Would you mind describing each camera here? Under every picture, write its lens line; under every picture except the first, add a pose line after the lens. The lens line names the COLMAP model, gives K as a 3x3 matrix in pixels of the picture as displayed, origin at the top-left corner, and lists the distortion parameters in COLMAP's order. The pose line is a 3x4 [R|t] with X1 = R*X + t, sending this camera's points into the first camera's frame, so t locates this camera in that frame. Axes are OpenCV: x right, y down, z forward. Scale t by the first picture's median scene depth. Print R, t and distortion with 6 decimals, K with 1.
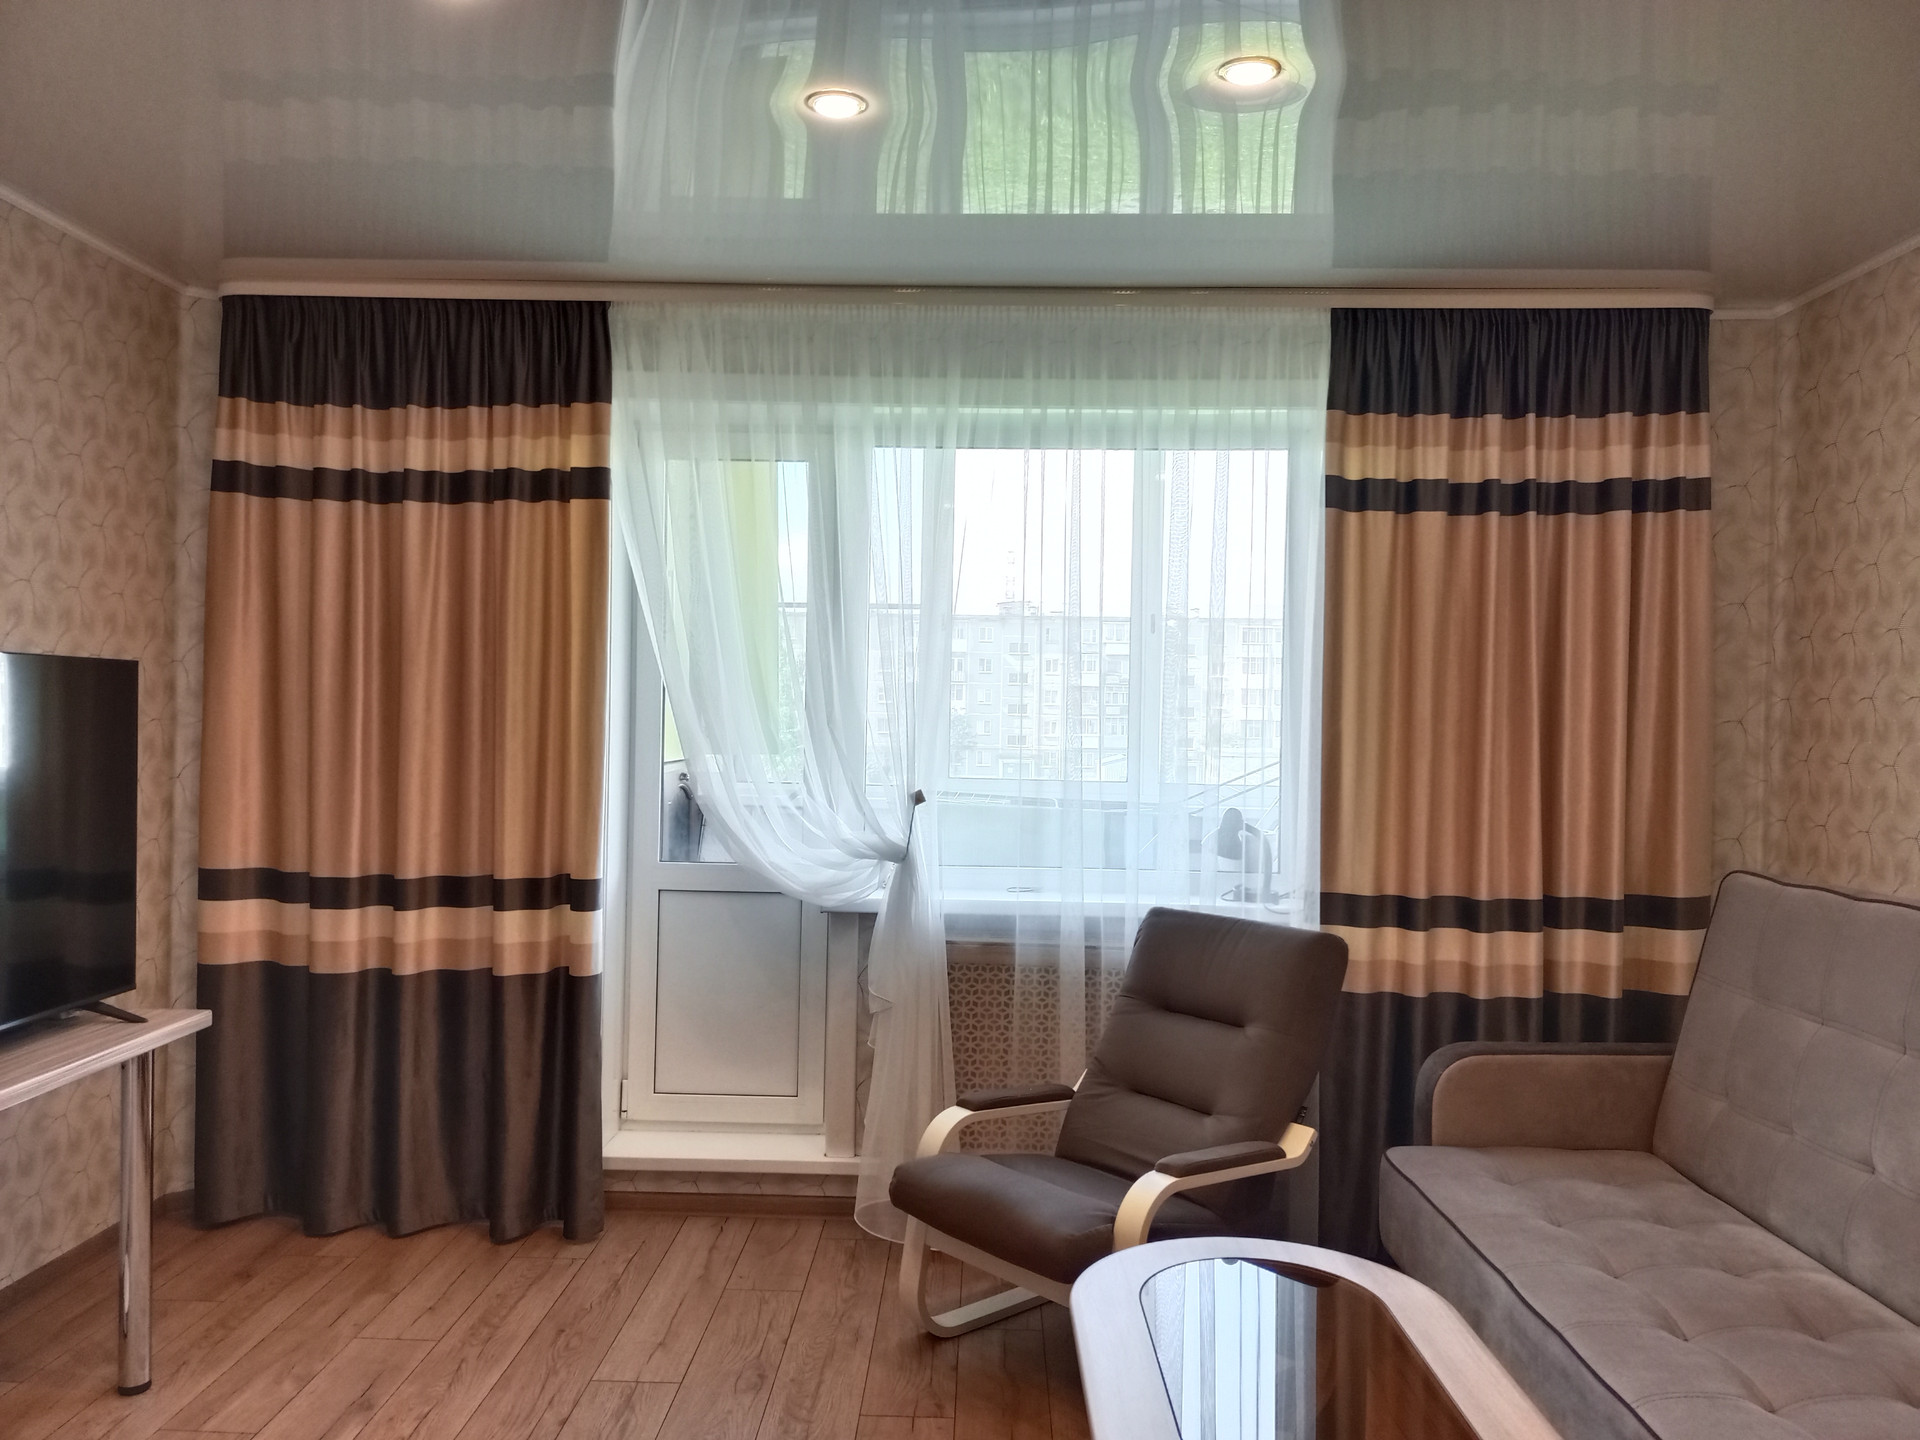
lens RADIAL K [[1415.4, 0, 944.4], [0, 1415.4, 719.0], [0, 0, 1]] dist [0.069760, -0.095950]
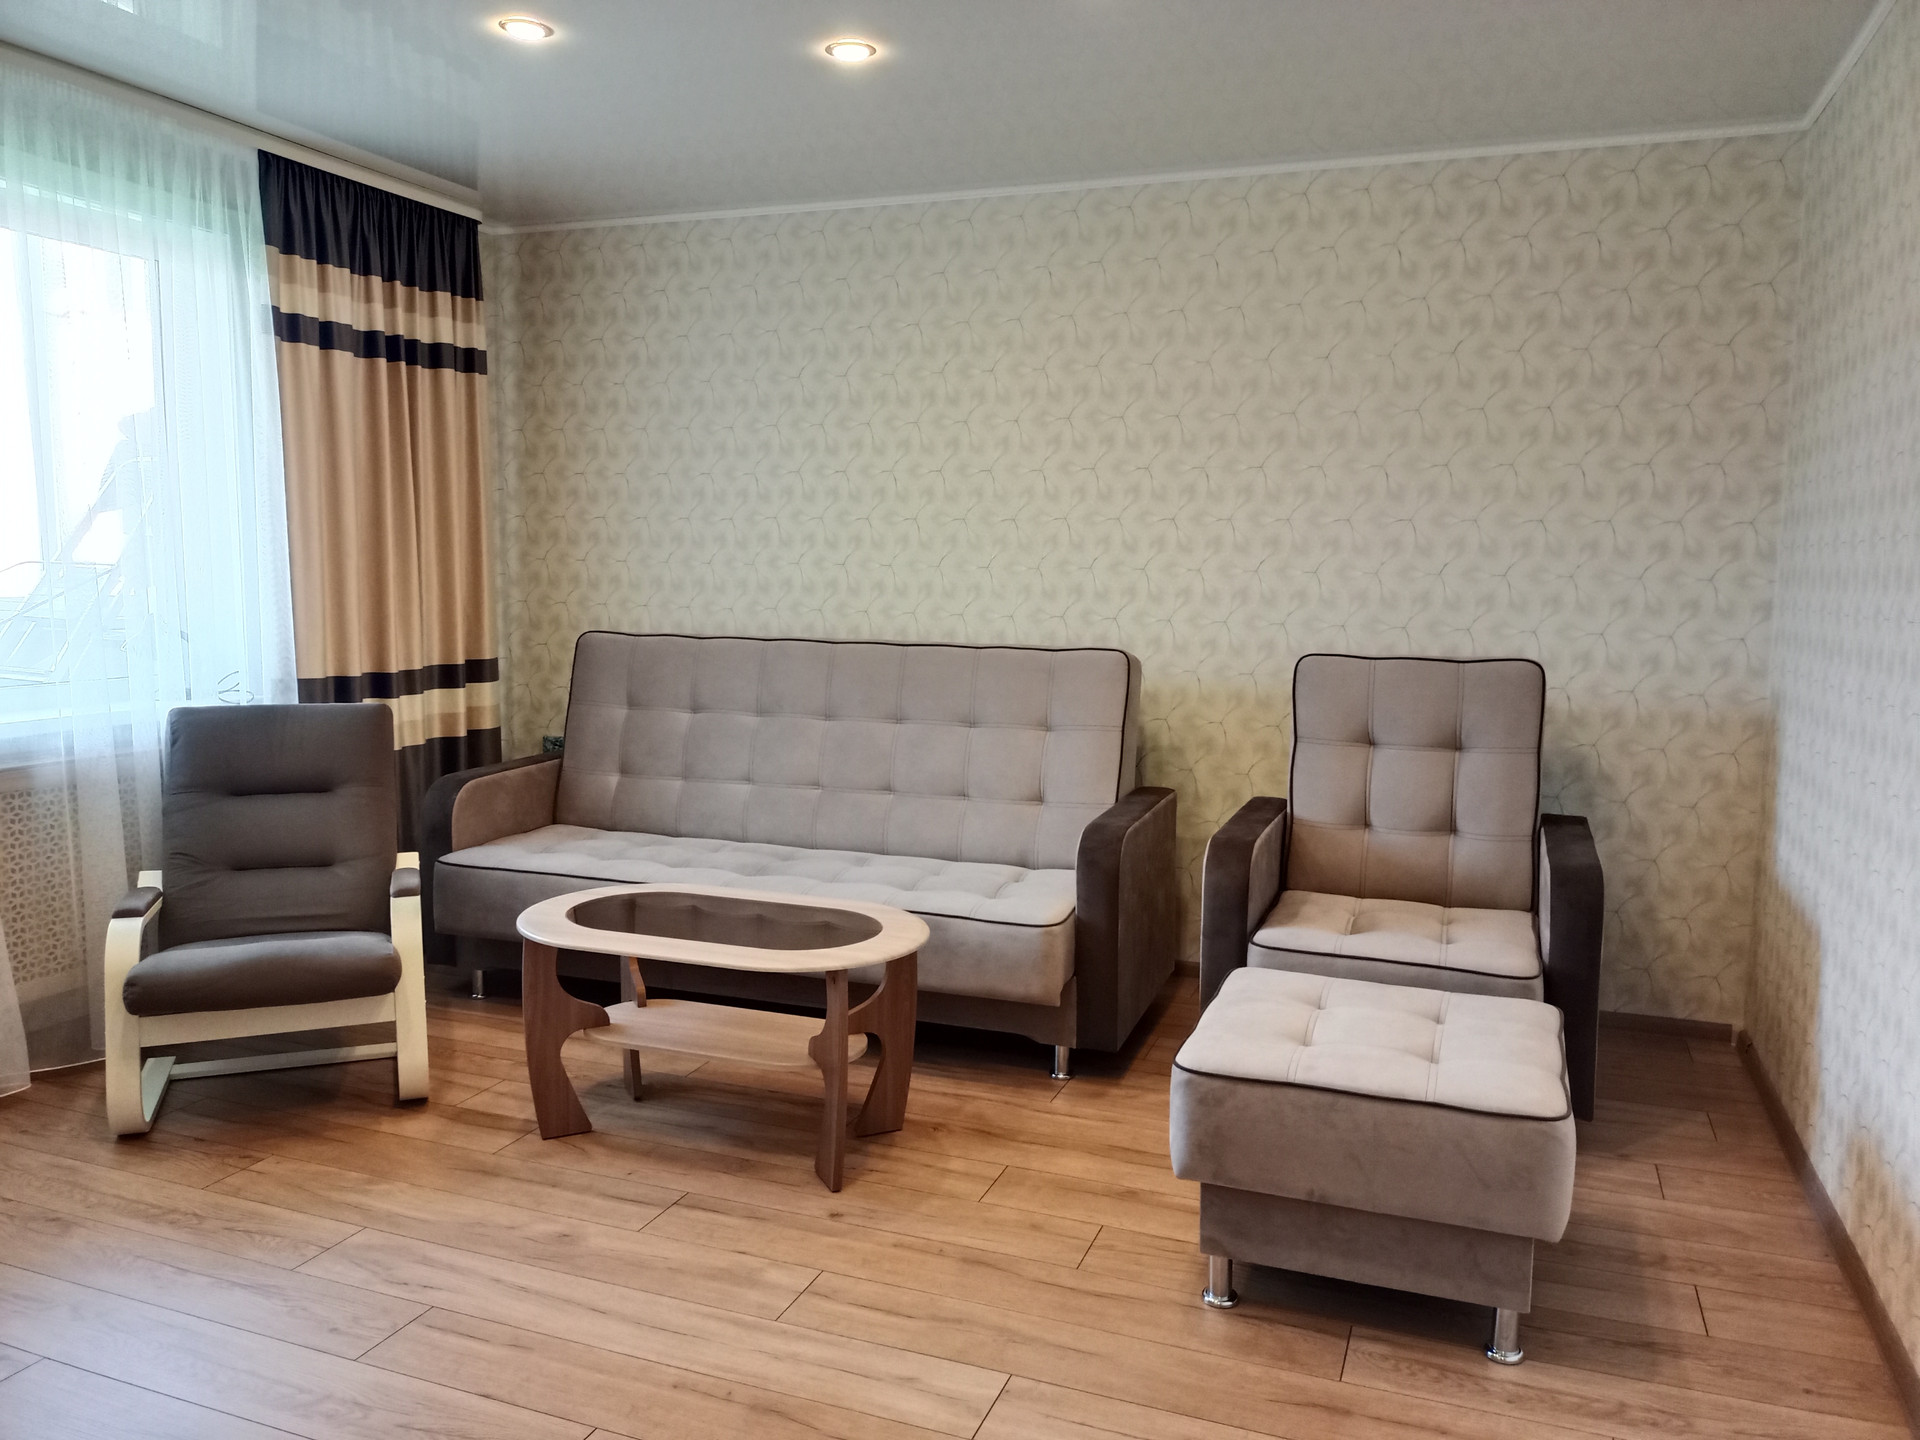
lens RADIAL K [[1415.4, 0, 948.8], [0, 1415.4, 721.4], [0, 0, 1]] dist [0.069760, -0.095950]
pose [[0.331680, -0.120381, 0.935680, -0.636777], [-0.018314, 0.990817, 0.133966, -0.008919], [-0.943214, -0.061570, 0.326429, 0.114969]]
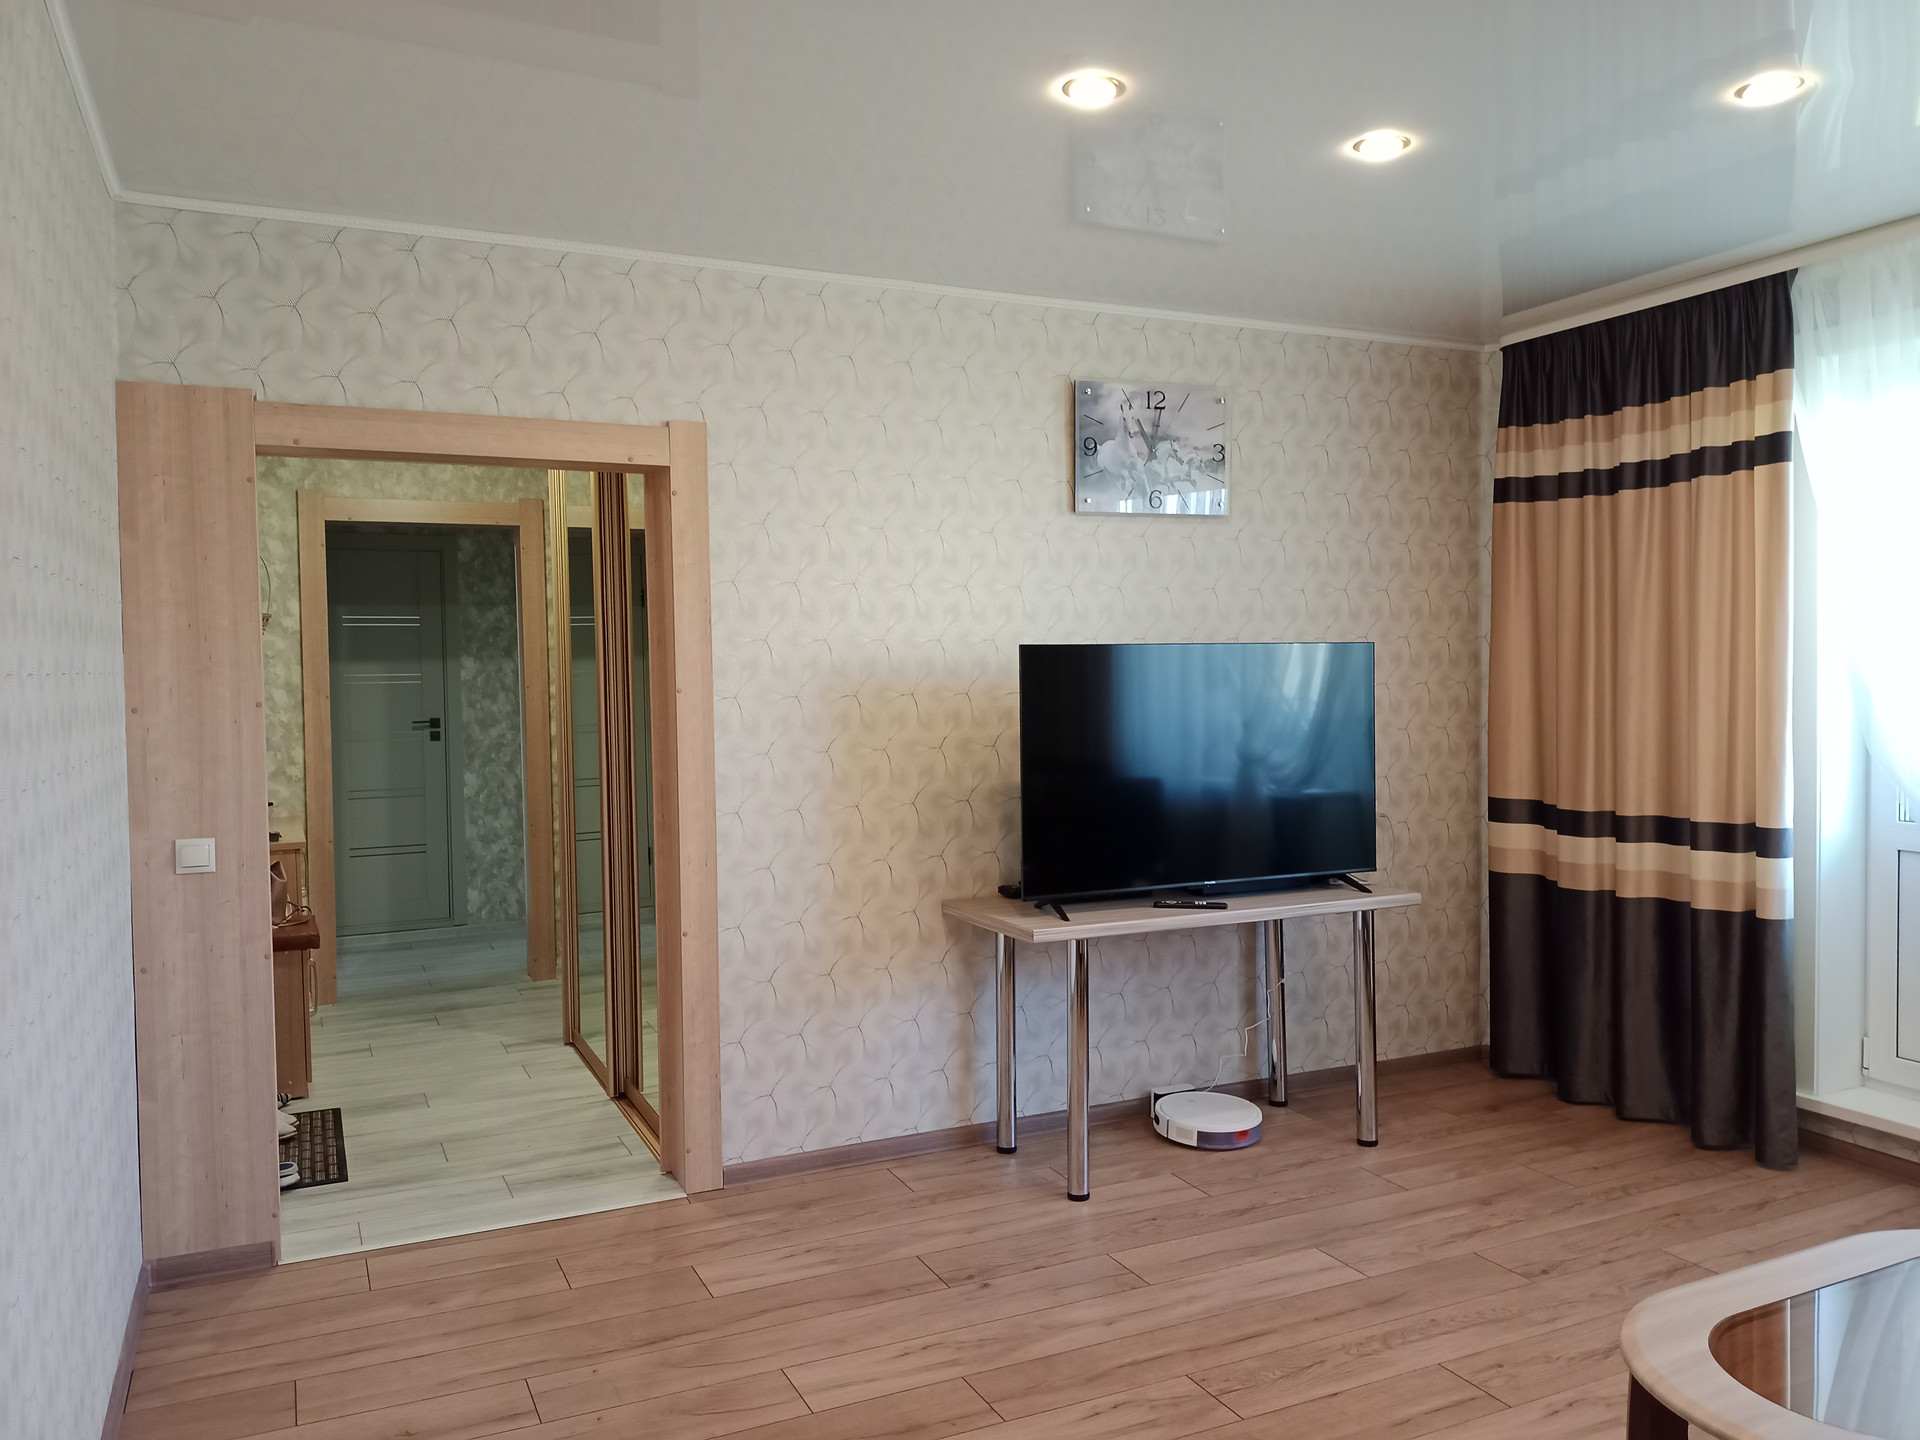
lens RADIAL K [[1415.4, 0, 950.3], [0, 1415.4, 722.6], [0, 0, 1]] dist [0.069760, -0.095950]
pose [[0.448209, 0.004950, -0.893915, 0.422576], [0.023978, 0.999558, 0.017558, 0.001903], [0.893607, -0.029304, 0.447892, -0.014078]]
